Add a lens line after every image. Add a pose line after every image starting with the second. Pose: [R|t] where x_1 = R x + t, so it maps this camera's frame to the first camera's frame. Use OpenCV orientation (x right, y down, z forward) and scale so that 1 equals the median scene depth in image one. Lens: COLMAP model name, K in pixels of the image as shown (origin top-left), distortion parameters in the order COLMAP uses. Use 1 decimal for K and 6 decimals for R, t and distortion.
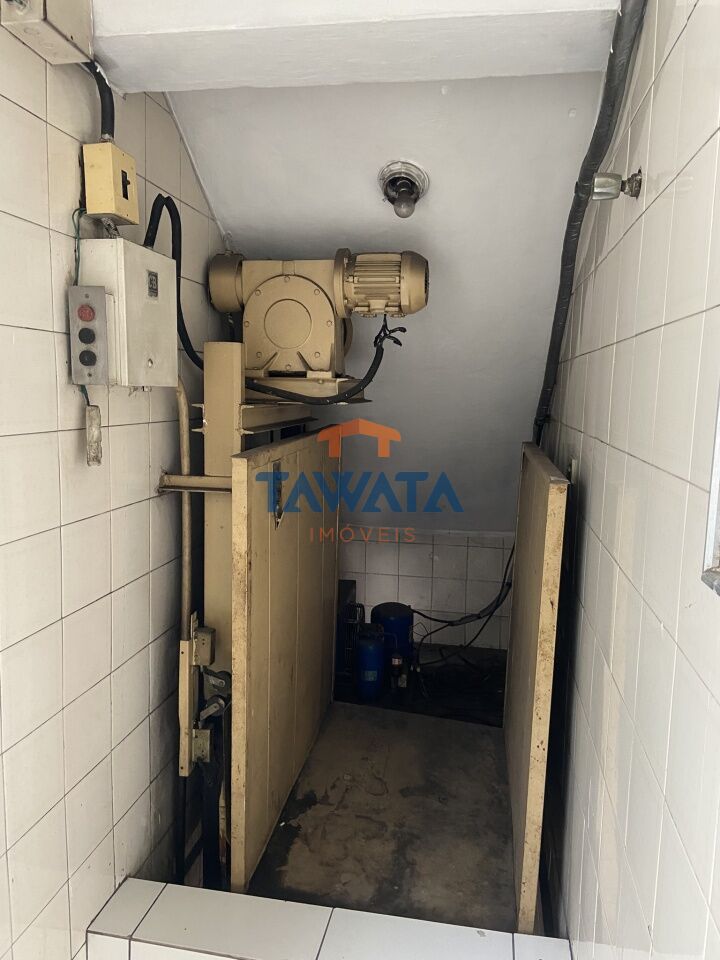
lens RADIAL K [[721.3, 0, 366.0], [0, 721.3, 485.3], [0, 0, 1]] dist [0.123423, -0.142825]
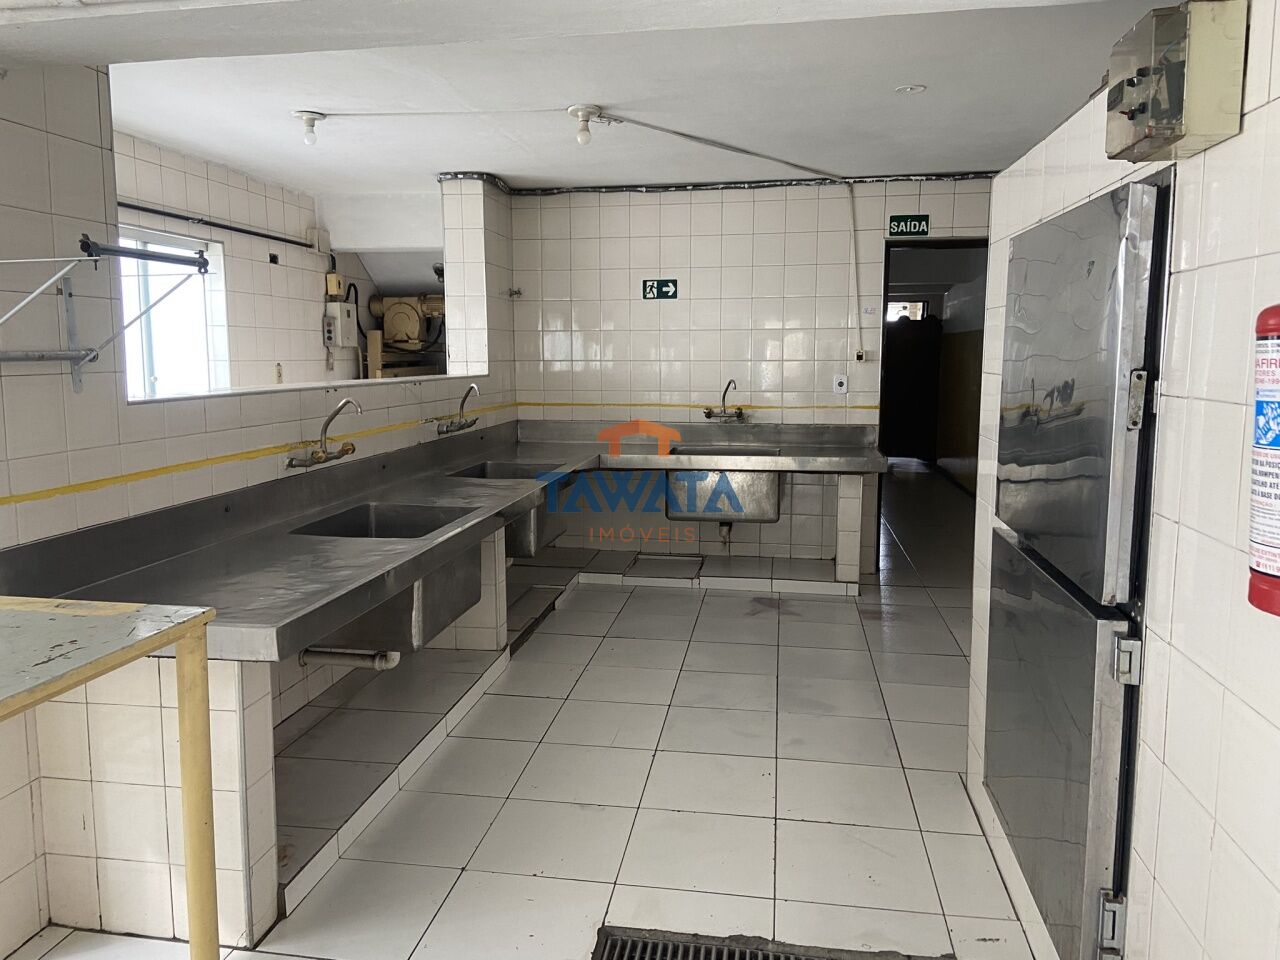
lens RADIAL K [[961.8, 0, 628.6], [0, 961.8, 471.1], [0, 0, 1]] dist [0.123423, -0.142825]
pose [[0.999708, -0.023324, -0.006285, 0.835085], [0.023236, 0.999637, -0.013638, 0.439591], [0.006601, 0.013488, 0.999887, -2.862308]]
